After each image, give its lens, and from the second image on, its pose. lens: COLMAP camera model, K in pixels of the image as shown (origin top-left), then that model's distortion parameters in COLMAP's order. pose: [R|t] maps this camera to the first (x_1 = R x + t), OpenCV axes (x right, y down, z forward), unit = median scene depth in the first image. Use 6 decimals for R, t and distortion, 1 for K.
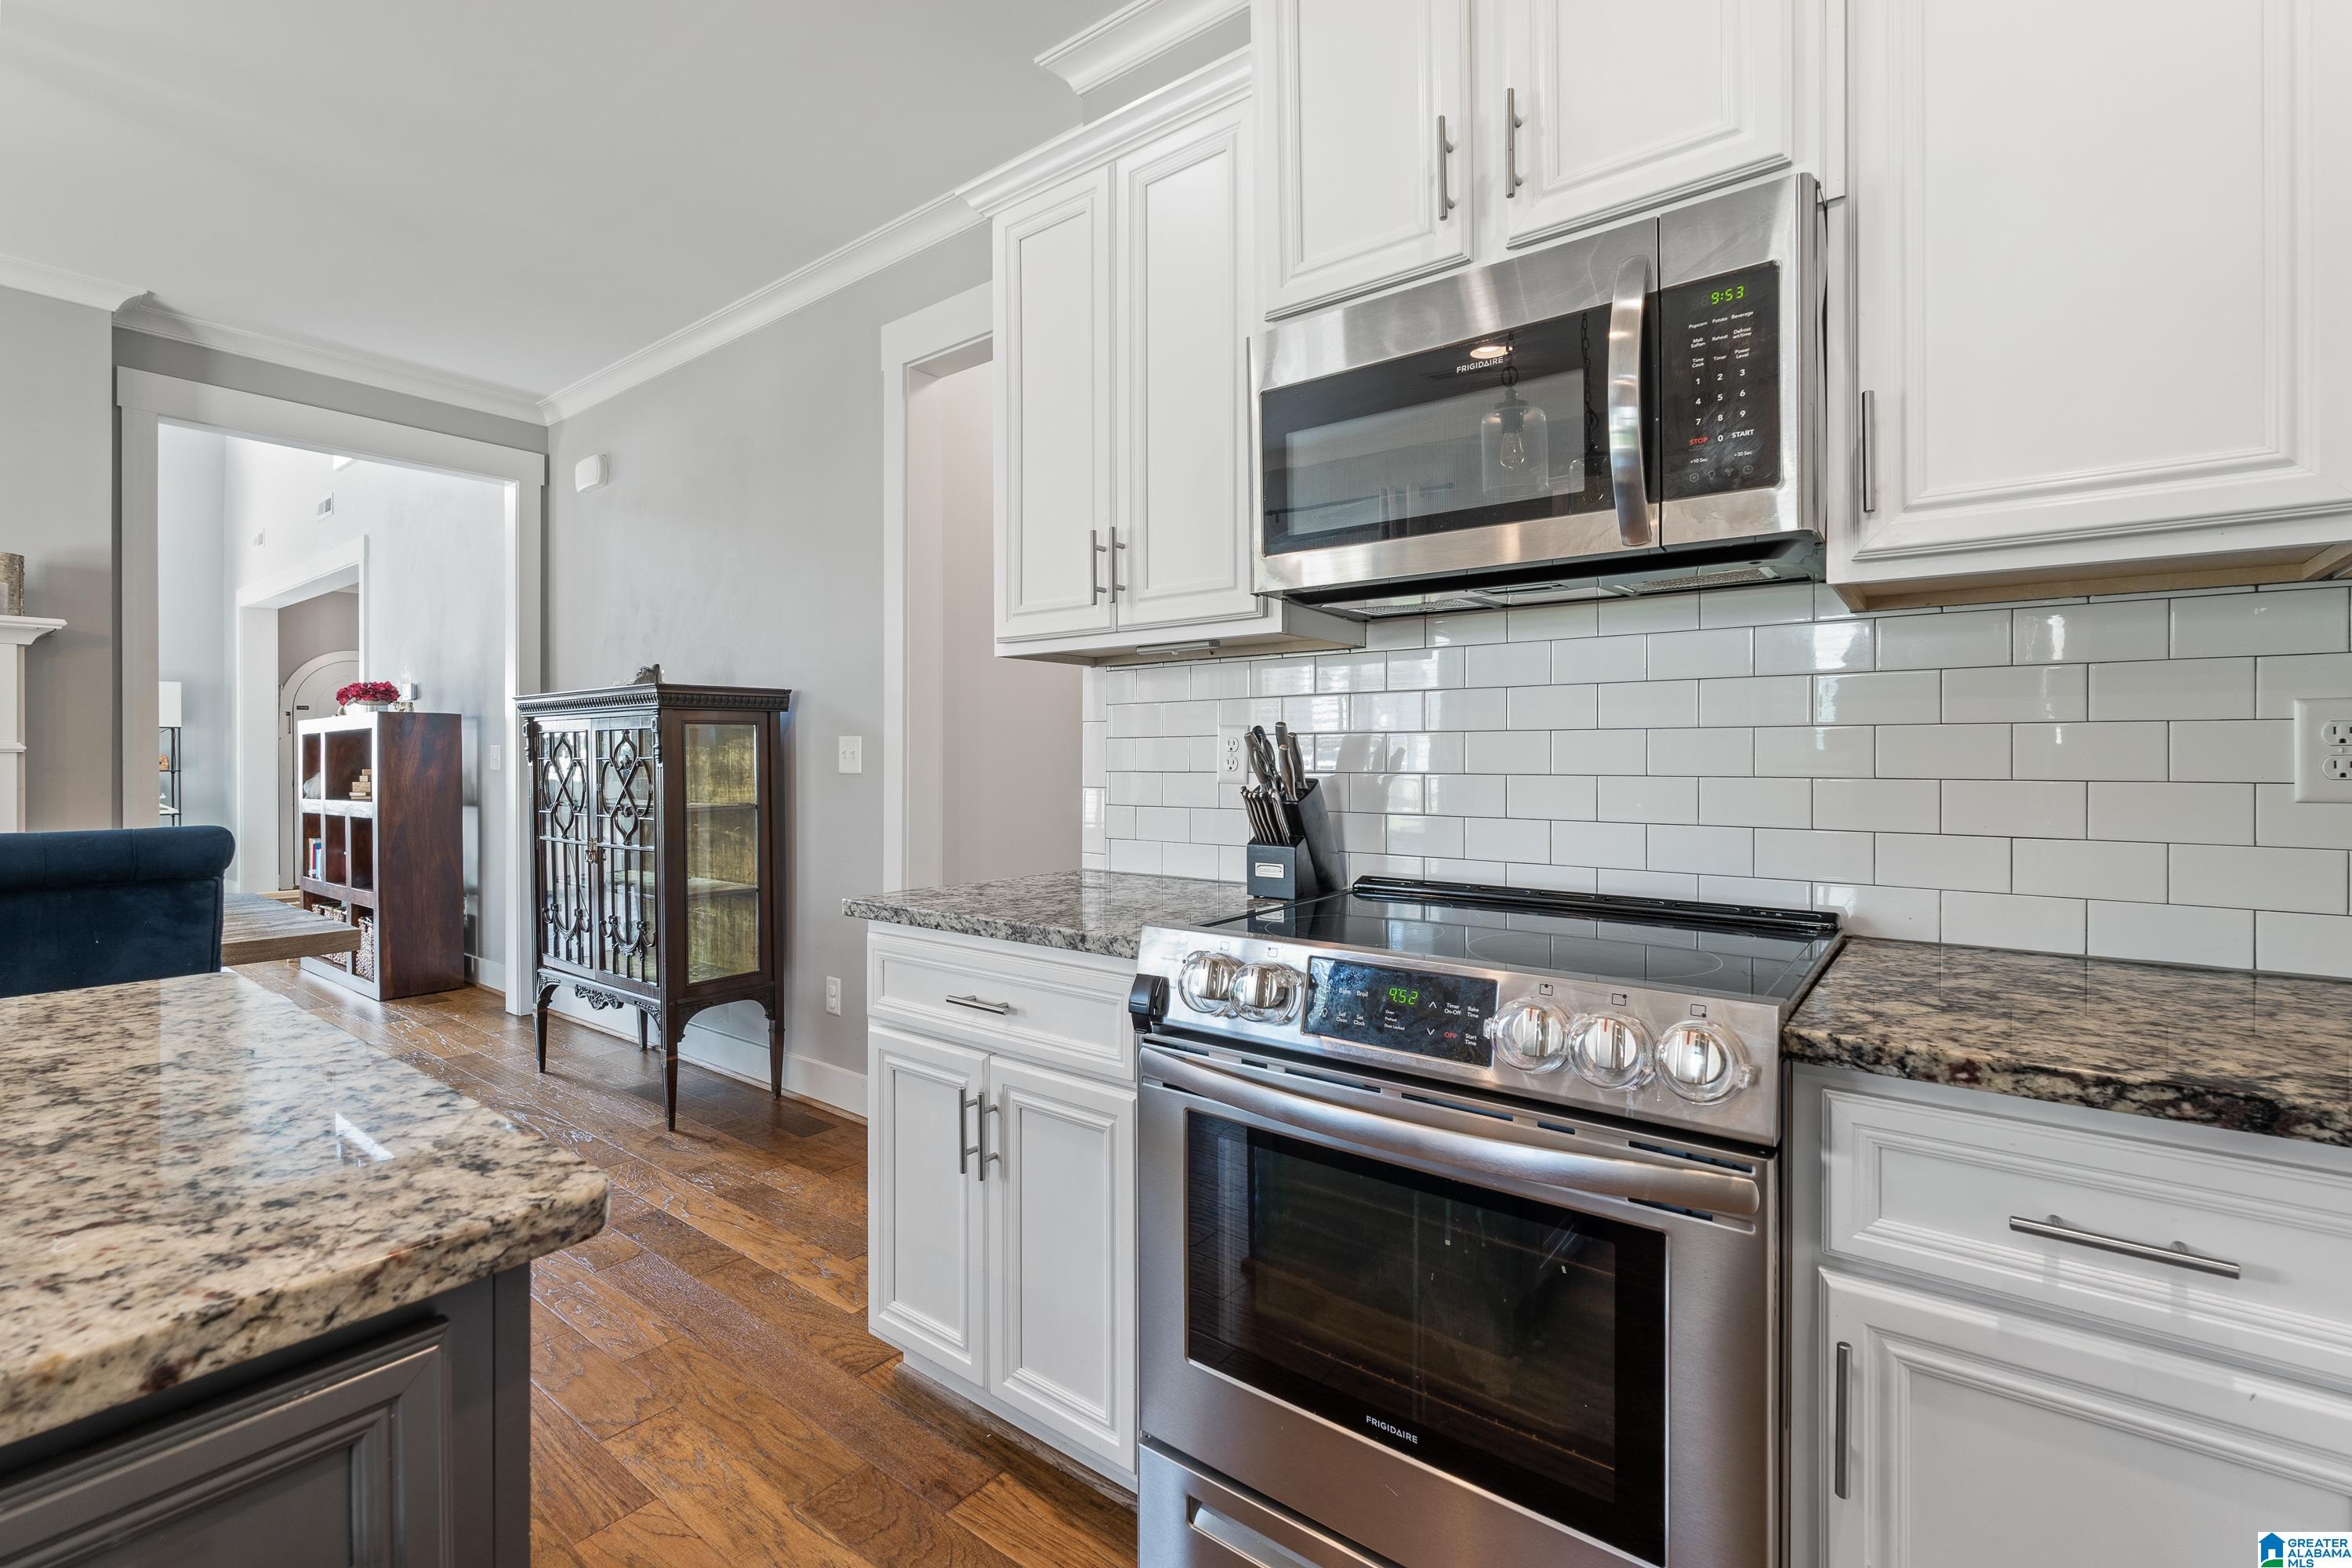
lens RADIAL K [[1094.0, 0, 1175.0], [0, 1094.0, 732.1], [0, 0, 1]] dist [0.001297, 0.000043]
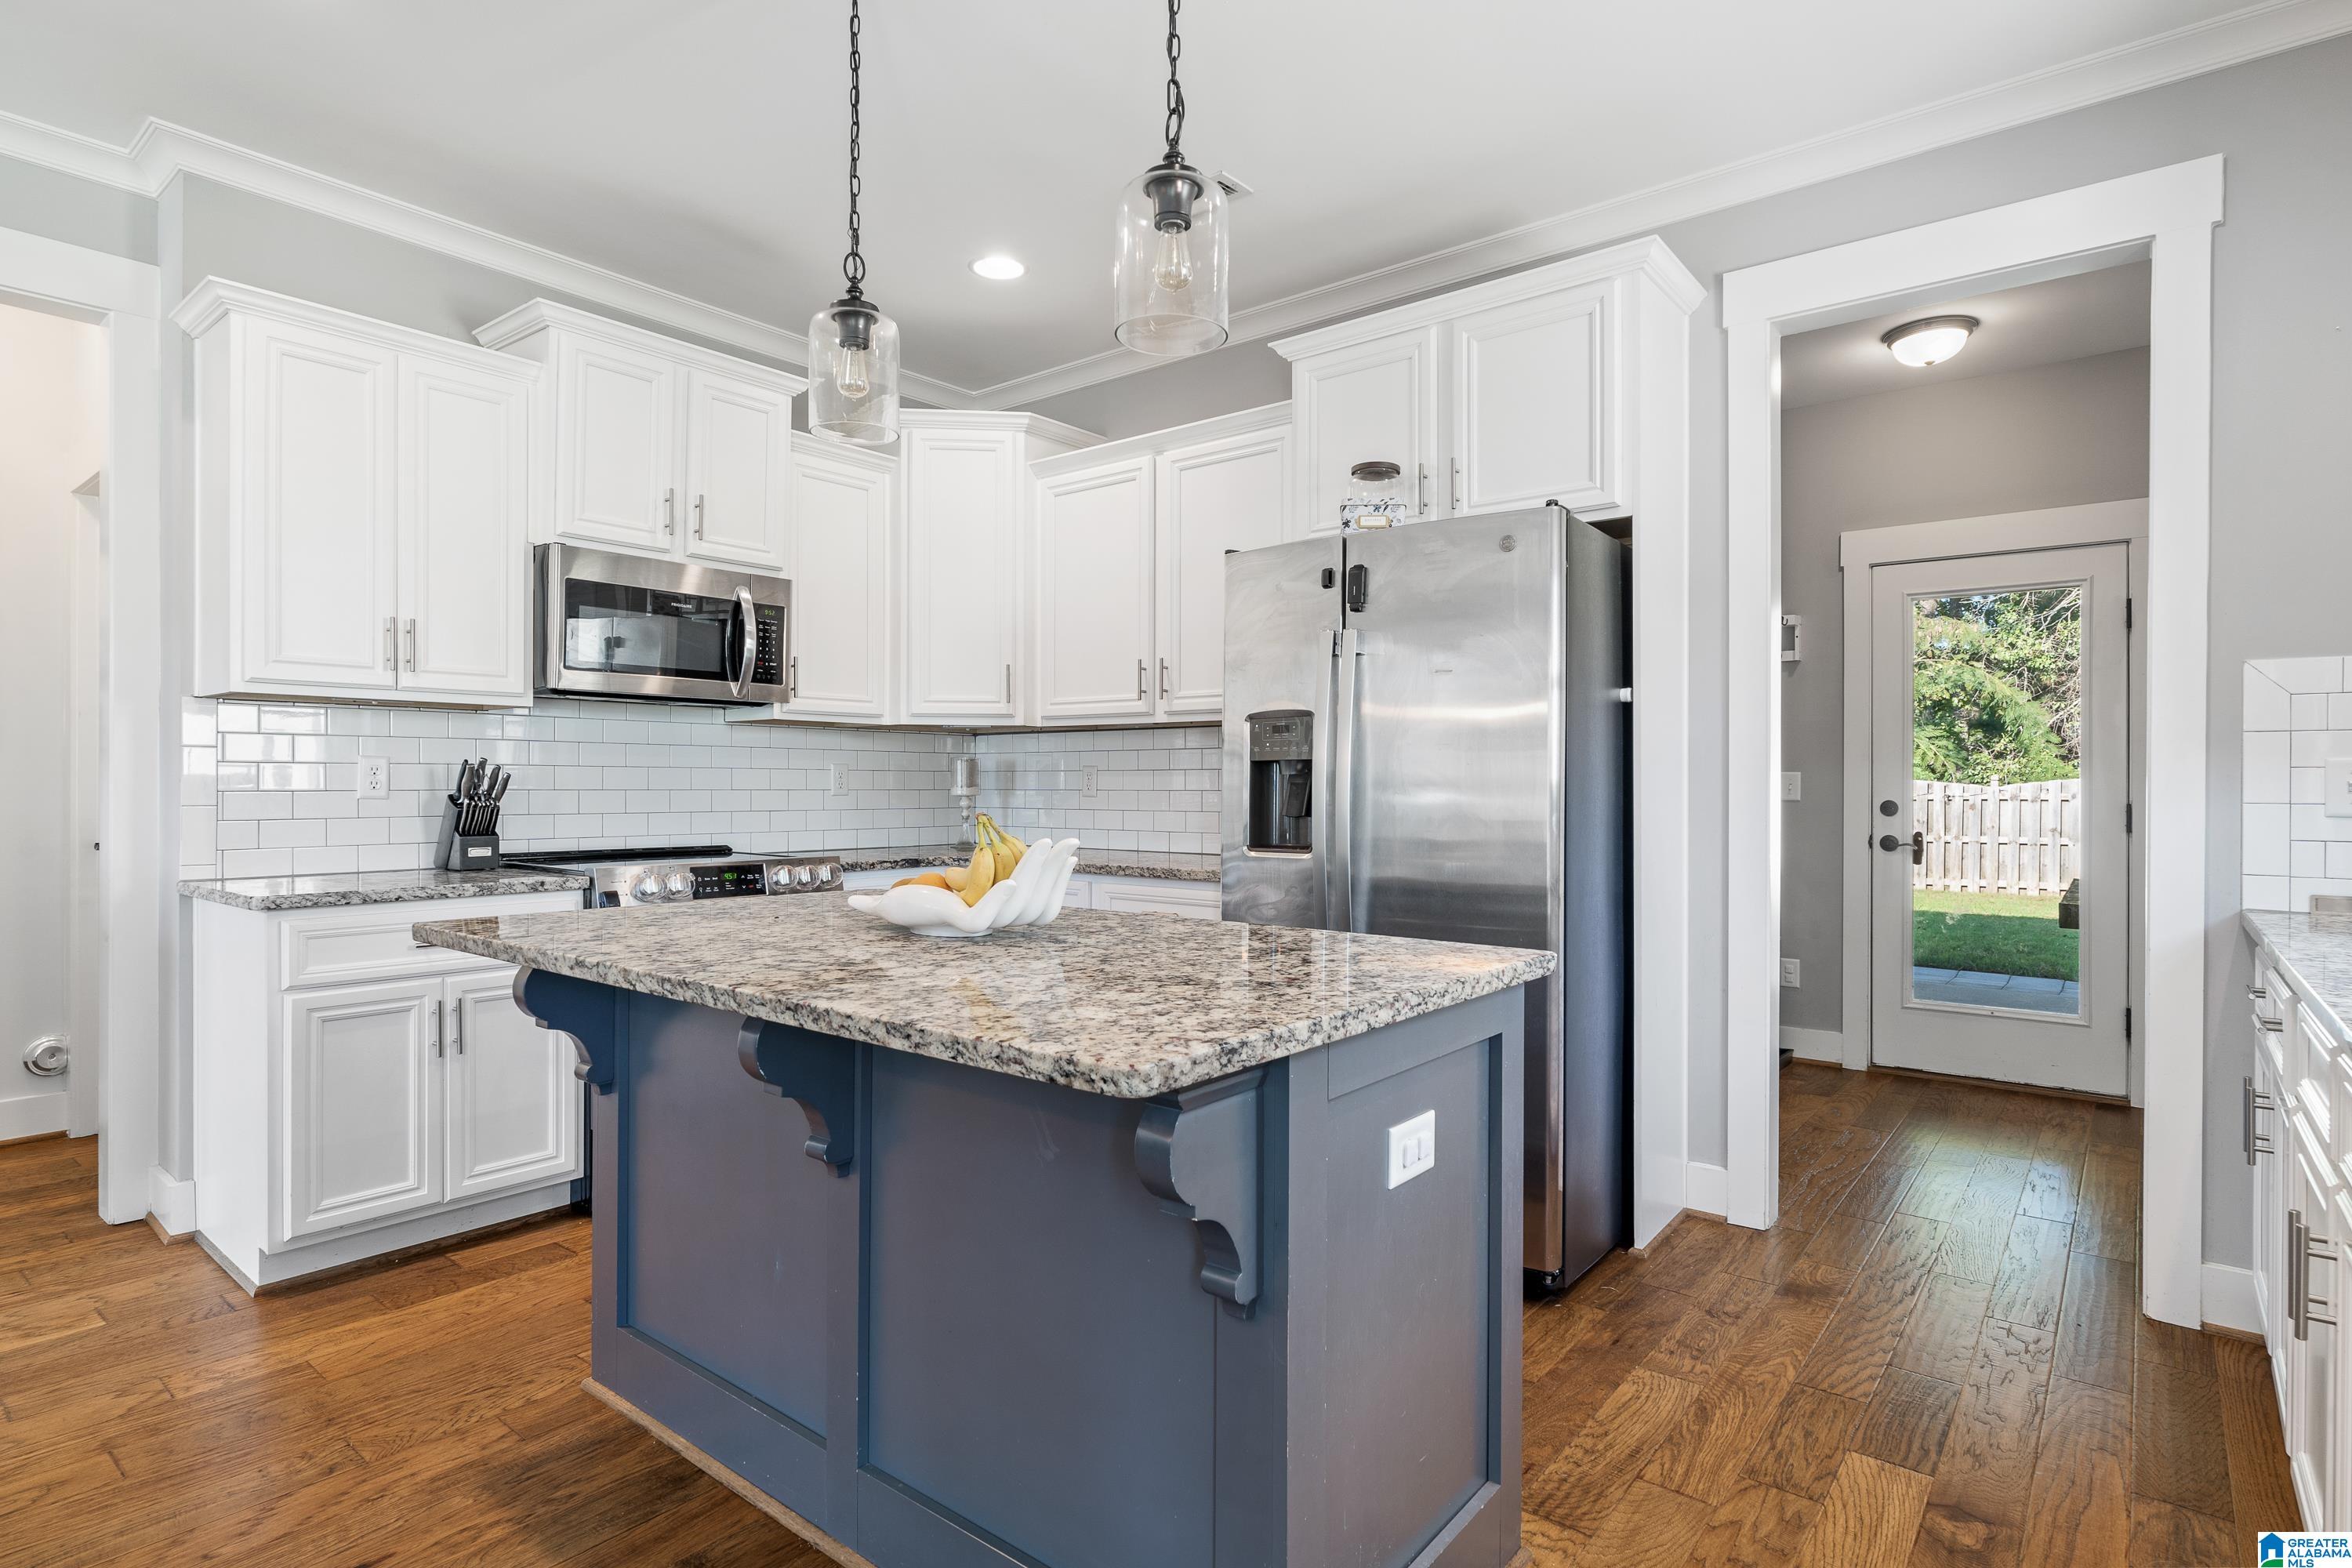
lens RADIAL K [[1193.1, 0, 1176.0], [0, 1193.1, 784.0], [0, 0, 1]] dist [0.000030, -0.000001]
pose [[0.004738, 0.001828, 0.999987, -1.824726], [-0.010735, 0.999941, -0.001777, 0.022891], [-0.999931, -0.010727, 0.004757, -0.004418]]
